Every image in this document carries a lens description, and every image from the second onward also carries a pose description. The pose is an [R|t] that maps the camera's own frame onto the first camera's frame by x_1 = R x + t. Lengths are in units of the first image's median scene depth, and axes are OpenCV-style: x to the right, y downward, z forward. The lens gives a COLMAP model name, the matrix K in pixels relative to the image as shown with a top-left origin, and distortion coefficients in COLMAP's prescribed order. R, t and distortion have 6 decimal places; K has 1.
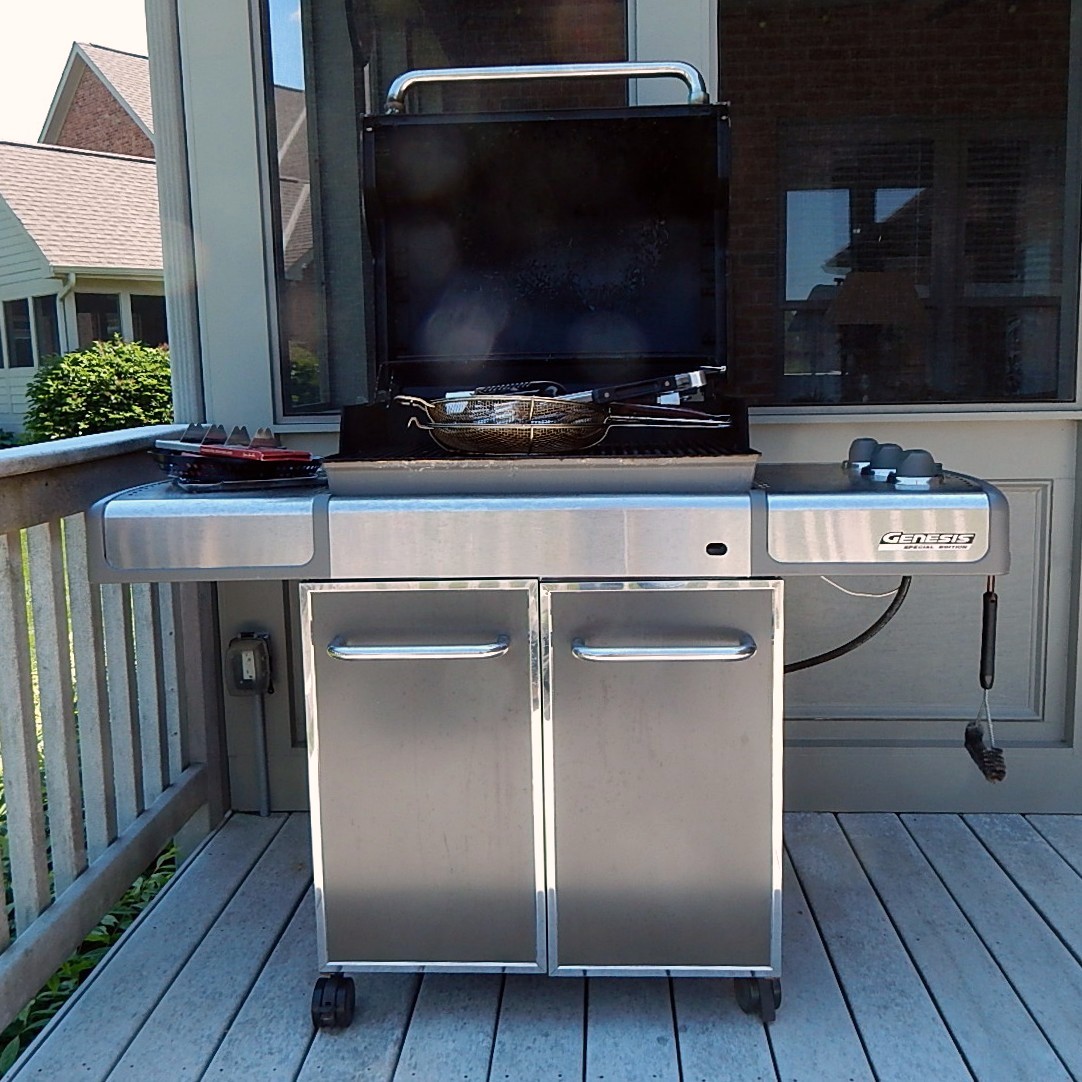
lens RADIAL K [[1202.5, 0, 541.0], [0, 1202.5, 541.0], [0, 0, 1]] dist [0.005971, -0.003452]
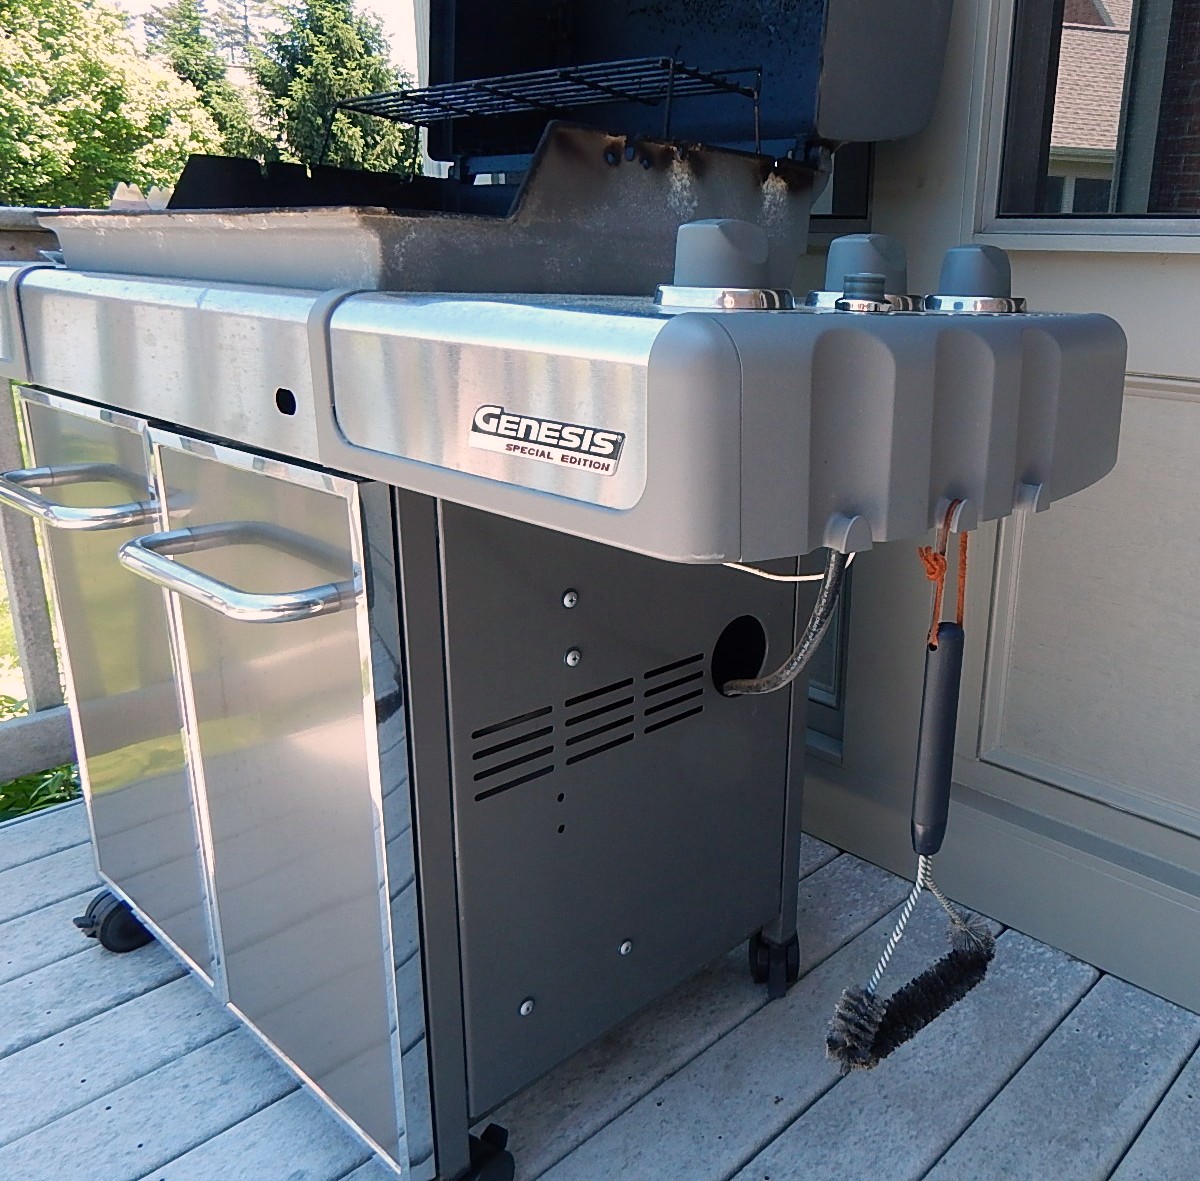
lens RADIAL K [[1126.4, 0, 600.0], [0, 1126.4, 590.5], [0, 0, 1]] dist [0.004905, -0.007762]
pose [[0.751369, 0.217574, -0.622981, 0.475904], [-0.125059, 0.973922, 0.189306, -0.019243], [0.647923, -0.064329, 0.758984, 0.607803]]
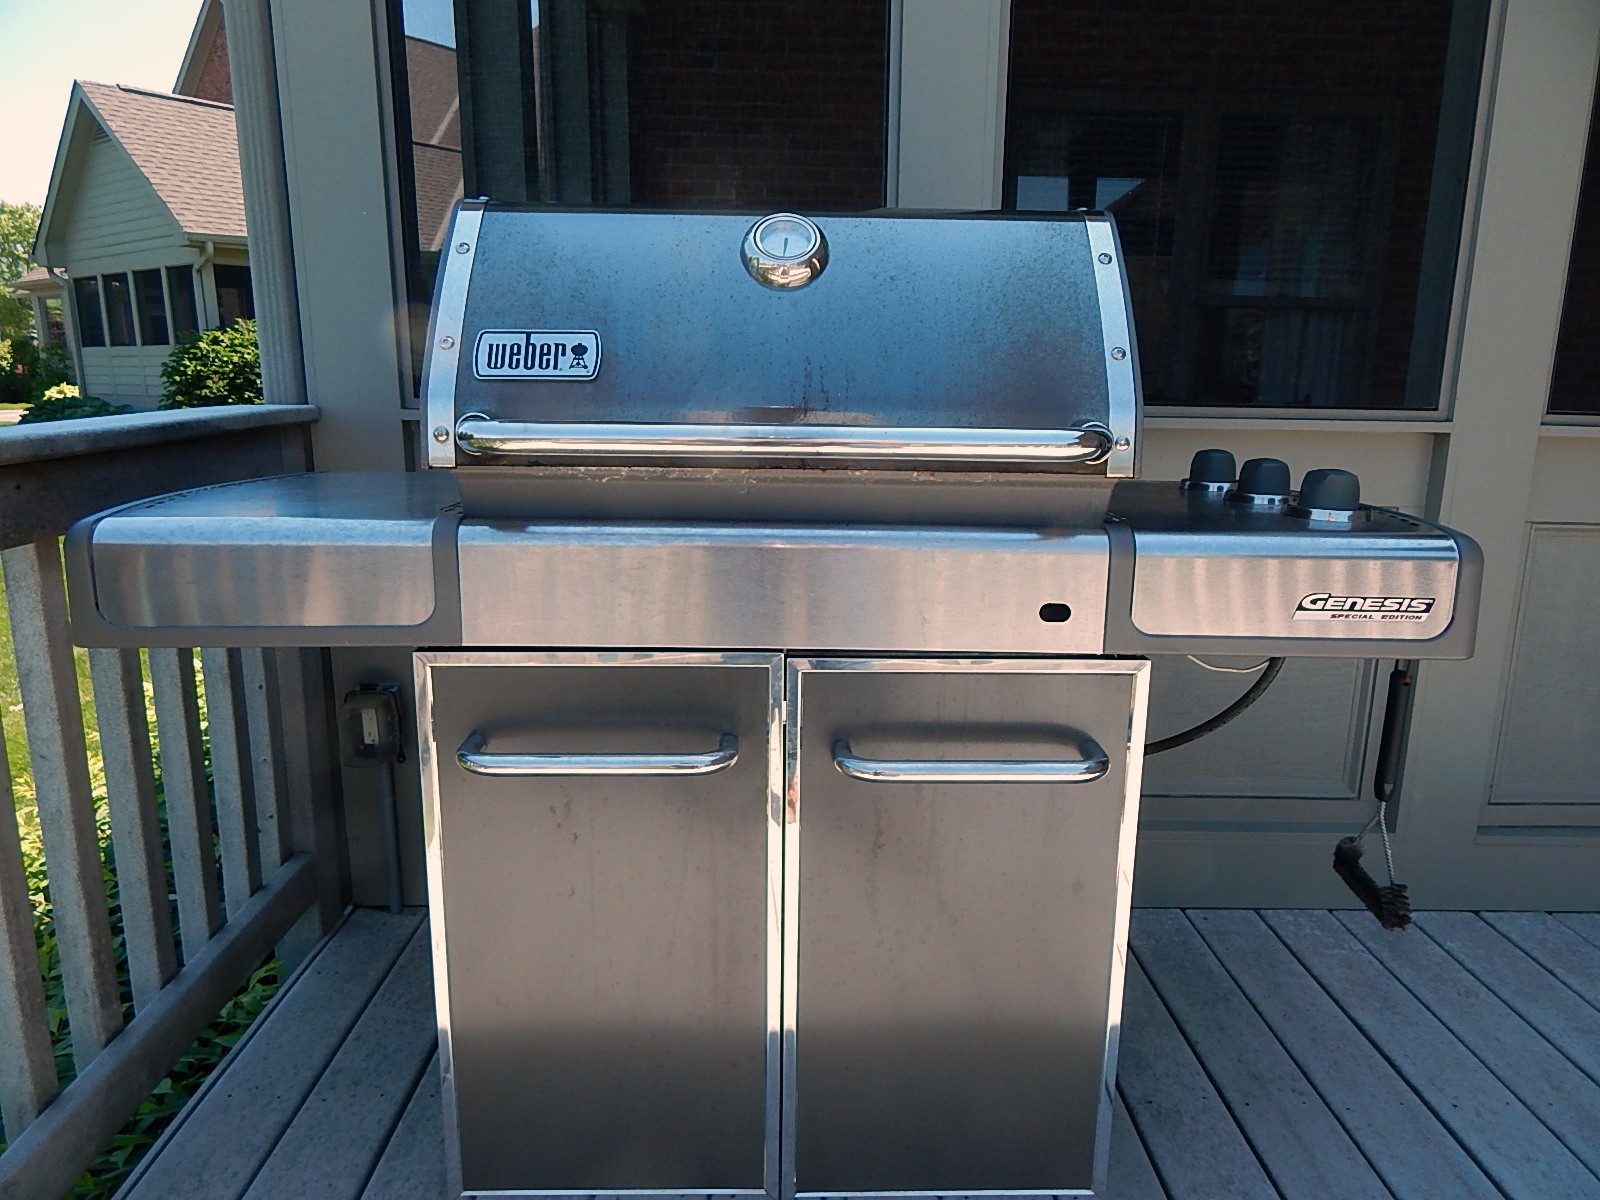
lens RADIAL K [[1062.7, 0, 799.4], [0, 1062.7, 607.9], [0, 0, 1]] dist [-0.006597, -0.003113]
pose [[0.995588, 0.014878, 0.092651, -0.041350], [-0.021312, 0.997400, 0.068847, -0.028172], [-0.091385, -0.070518, 0.993316, 0.364170]]
